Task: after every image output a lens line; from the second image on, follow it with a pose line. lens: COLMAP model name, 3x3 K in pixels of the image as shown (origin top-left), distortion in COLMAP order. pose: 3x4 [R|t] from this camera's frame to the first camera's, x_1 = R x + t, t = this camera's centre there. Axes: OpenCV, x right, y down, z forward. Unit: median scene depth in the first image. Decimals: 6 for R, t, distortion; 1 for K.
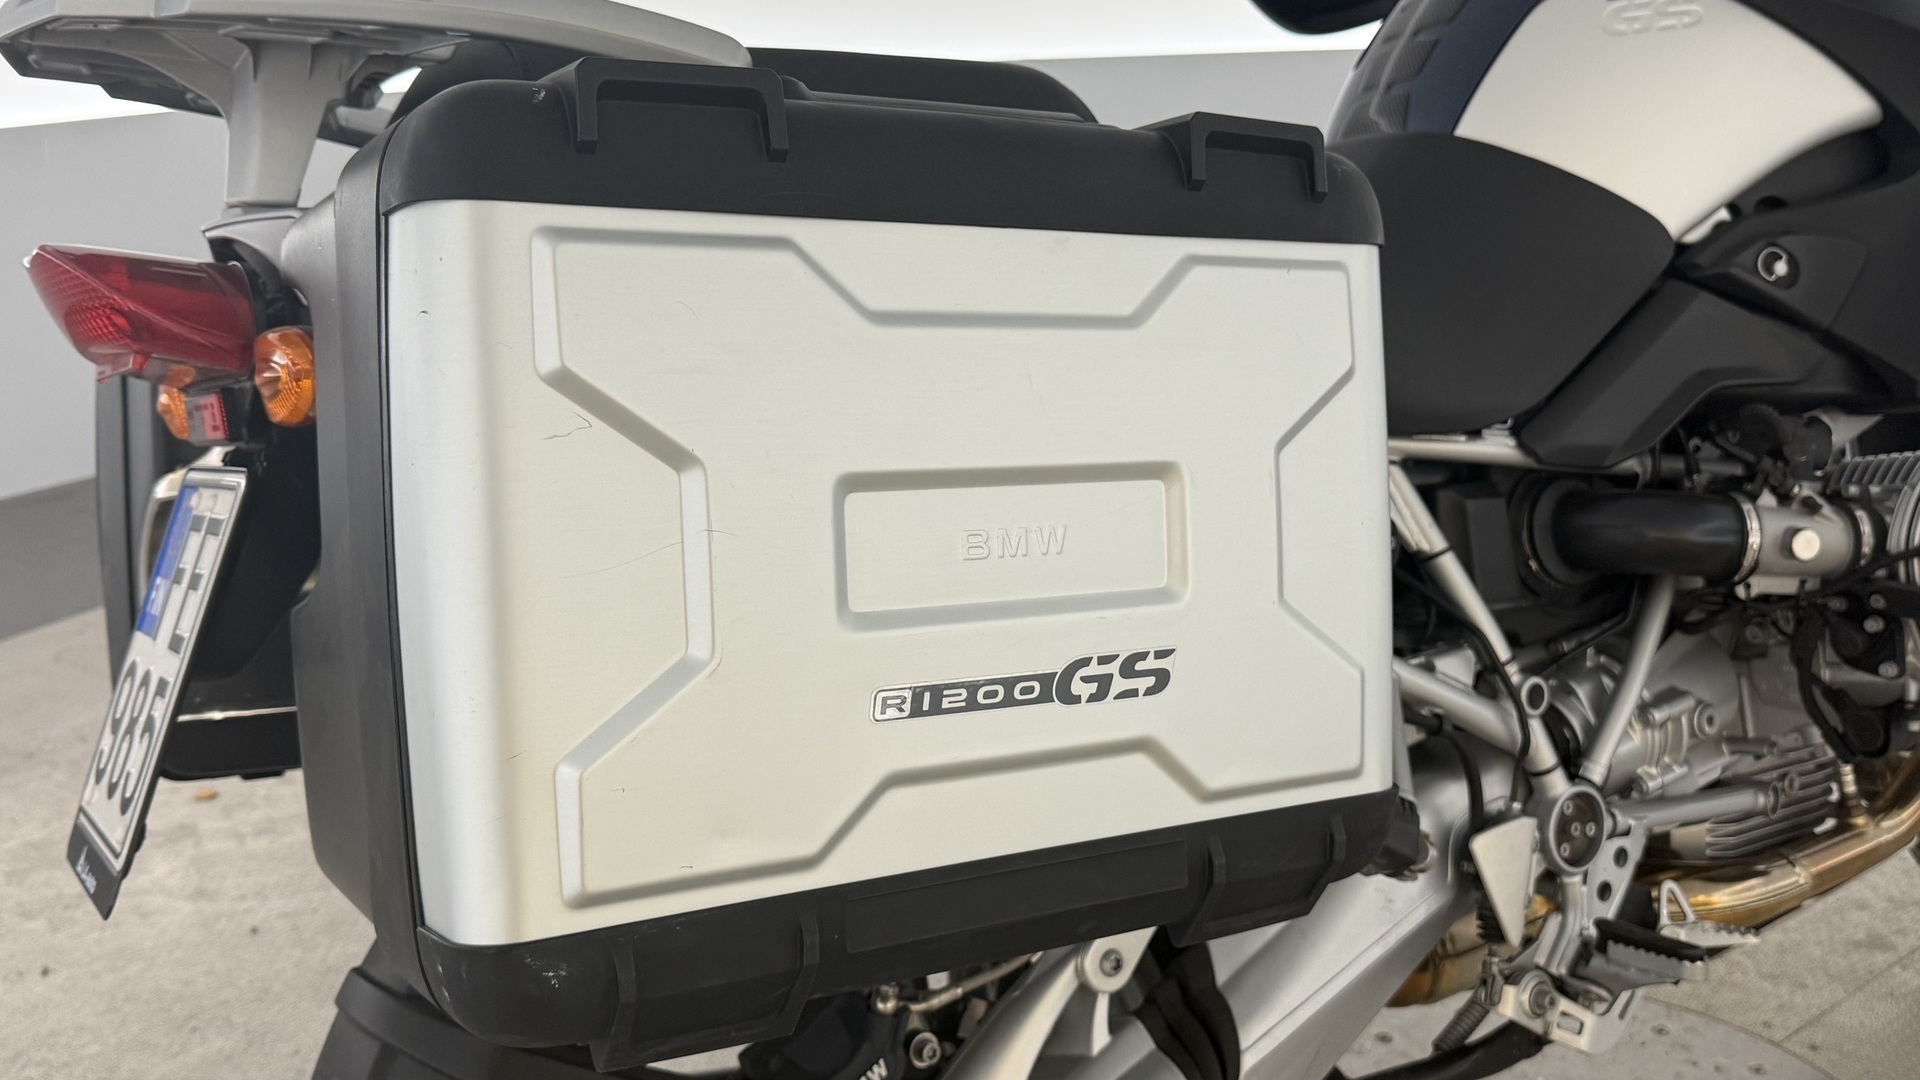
lens RADIAL K [[1747.3, 0, 960.0], [0, 1747.3, 540.0], [0, 0, 1]] dist [0.158320, -0.346723]
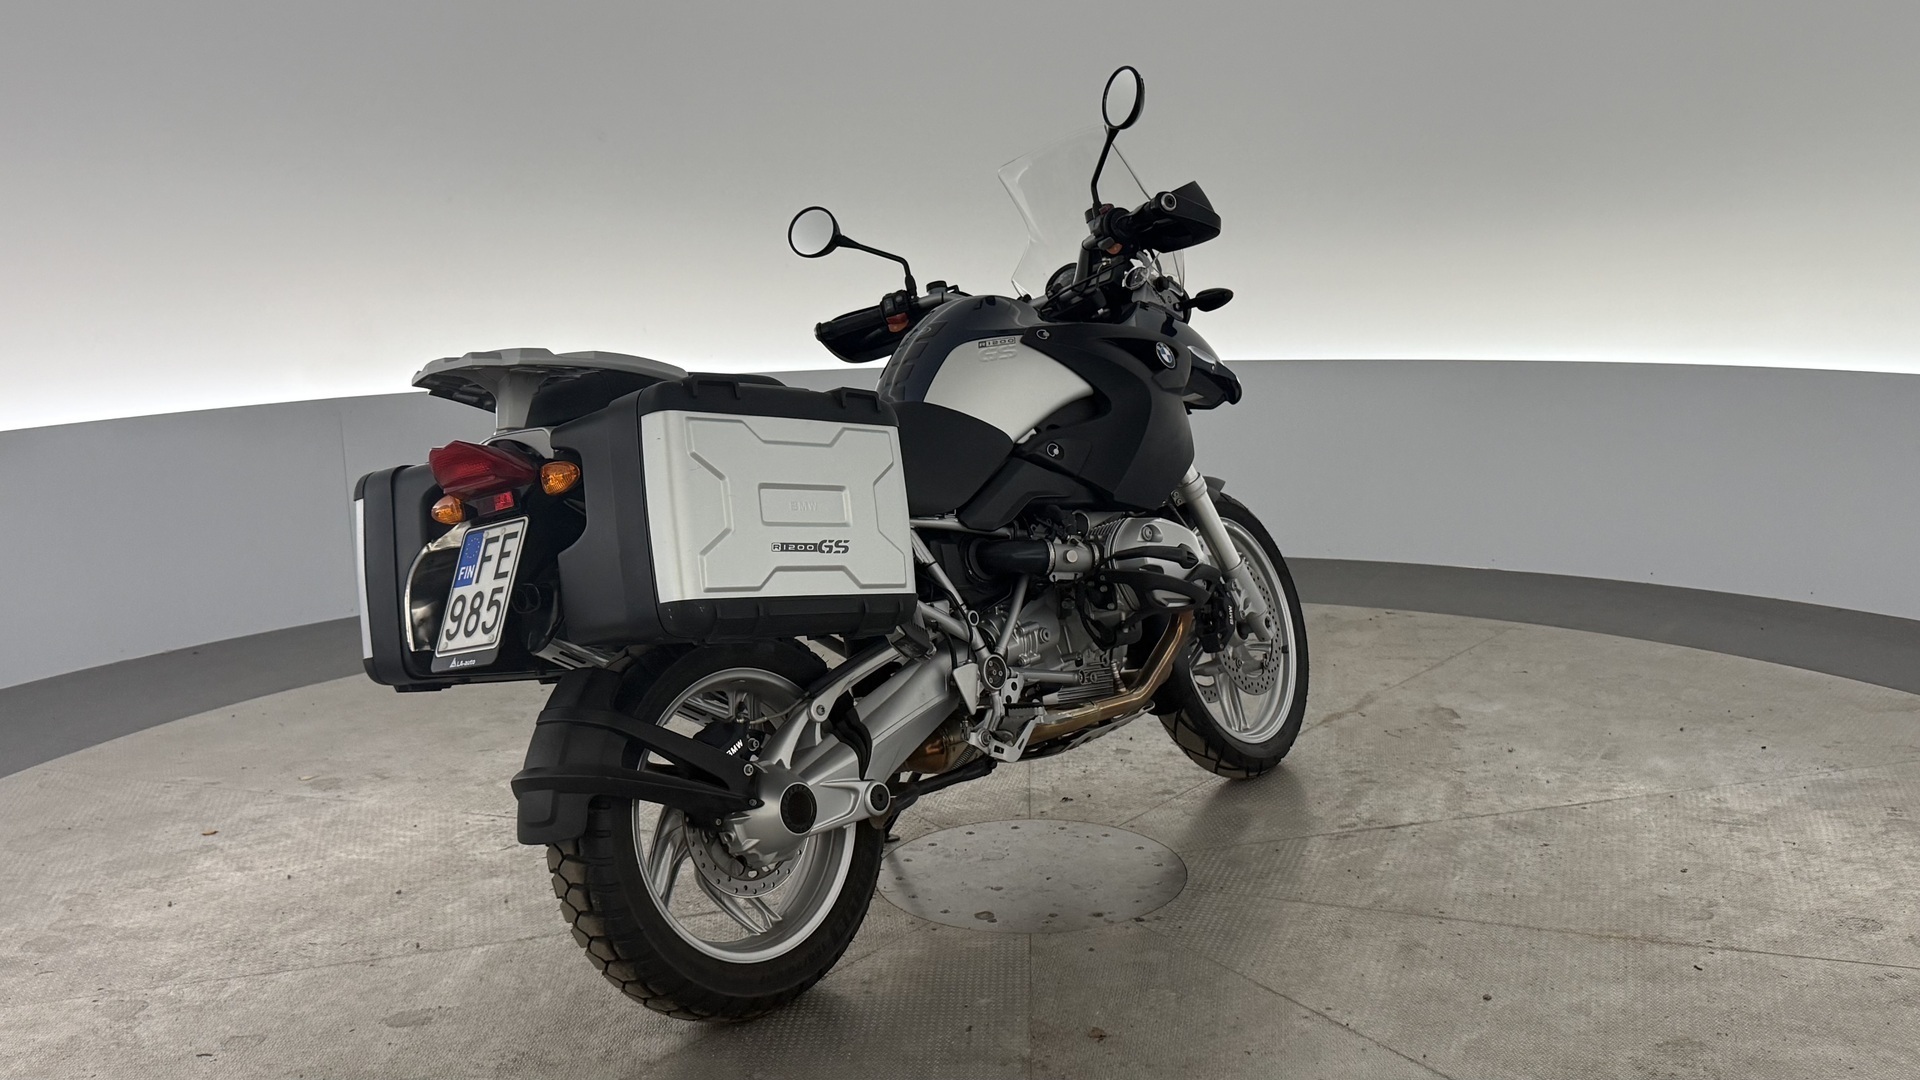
lens RADIAL K [[1747.3, 0, 960.0], [0, 1747.3, 540.0], [0, 0, 1]] dist [0.158320, -0.346723]
pose [[0.964120, -0.045435, 0.261550, -0.323509], [0.089805, 0.982978, -0.160280, 0.363328], [-0.249816, 0.178018, 0.951789, -1.321747]]
